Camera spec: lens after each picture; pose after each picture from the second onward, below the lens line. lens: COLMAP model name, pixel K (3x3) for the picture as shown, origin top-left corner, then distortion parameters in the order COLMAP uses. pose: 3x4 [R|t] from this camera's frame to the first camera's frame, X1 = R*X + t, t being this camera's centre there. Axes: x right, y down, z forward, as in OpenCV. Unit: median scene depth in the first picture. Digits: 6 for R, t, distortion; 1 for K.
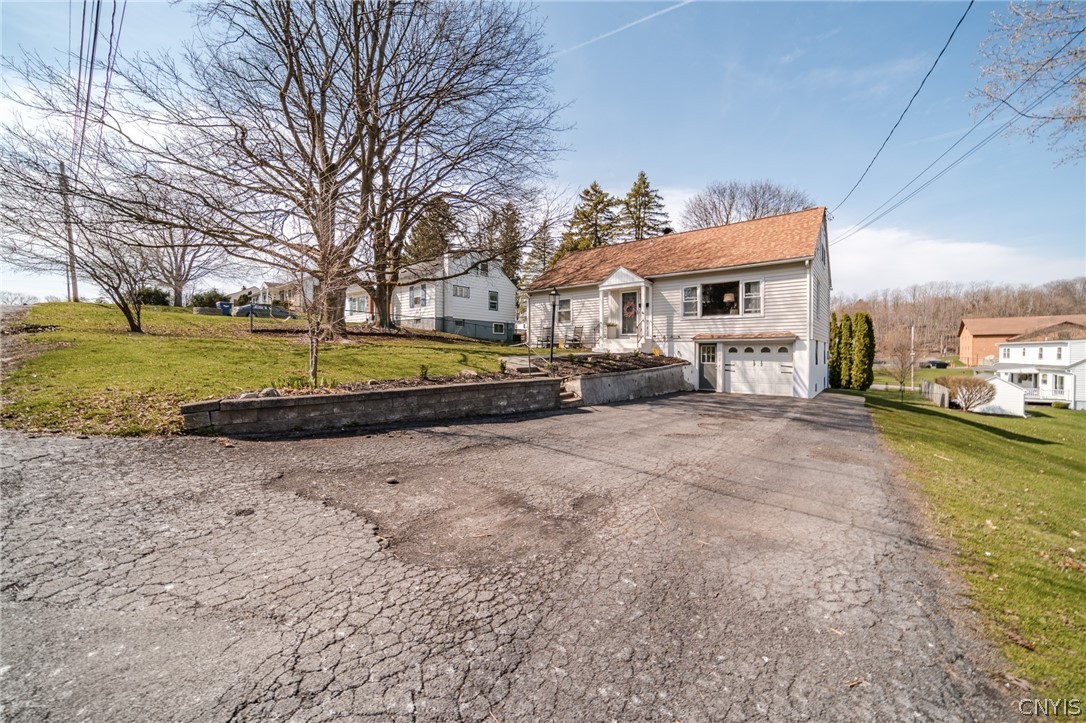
lens RADIAL K [[417.3, 0, 548.2], [0, 417.3, 345.7], [0, 0, 1]] dist [-0.000737, -0.000033]
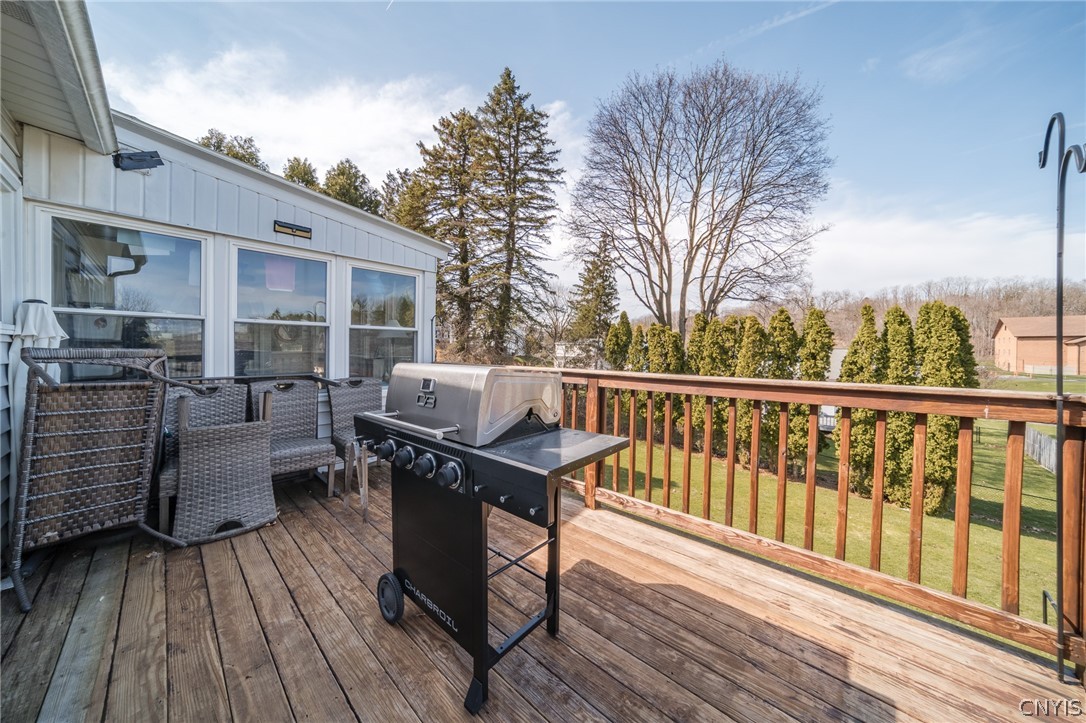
lens RADIAL K [[347.9, 0, 558.9], [0, 347.9, 343.6], [0, 0, 1]] dist [-0.041006, 0.012586]
pose [[0.996803, -0.002421, -0.079862, 0.163692], [0.002753, 0.999988, 0.004052, -0.017378], [0.079851, -0.004259, 0.996798, 0.259642]]
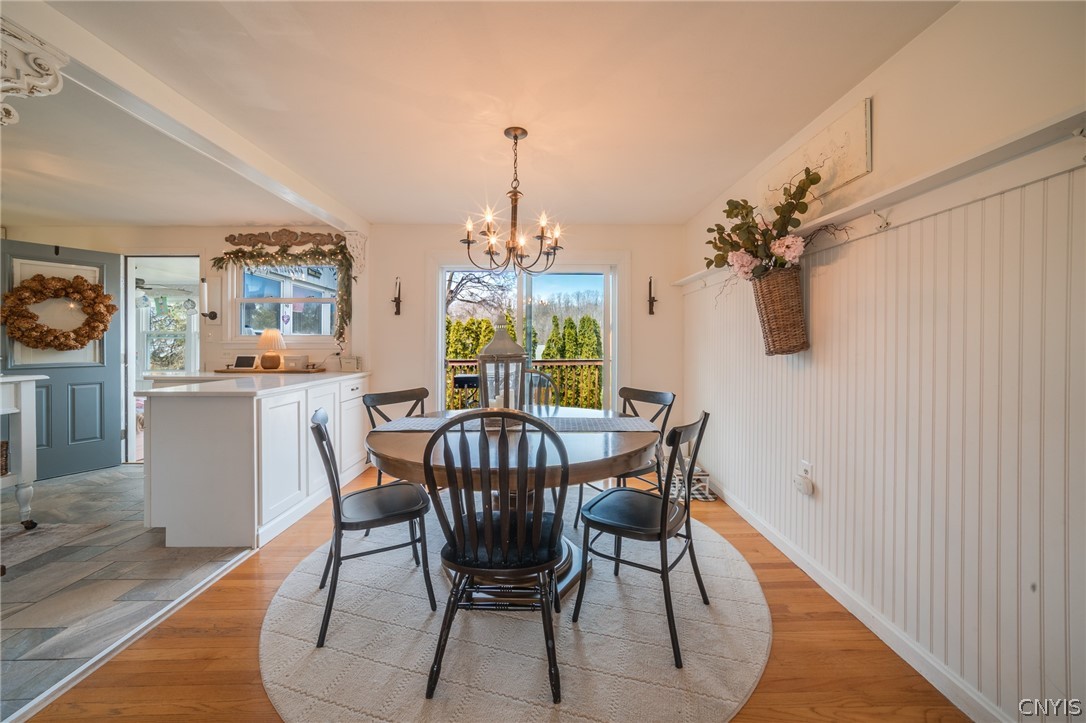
lens RADIAL K [[417.3, 0, 548.2], [0, 417.3, 345.7], [0, 0, 1]] dist [-0.000737, -0.000033]
pose [[0.778202, -0.006694, 0.627979, 0.112556], [-0.005117, 0.999842, 0.016998, -0.018111], [-0.627993, -0.016441, 0.778045, 0.210071]]
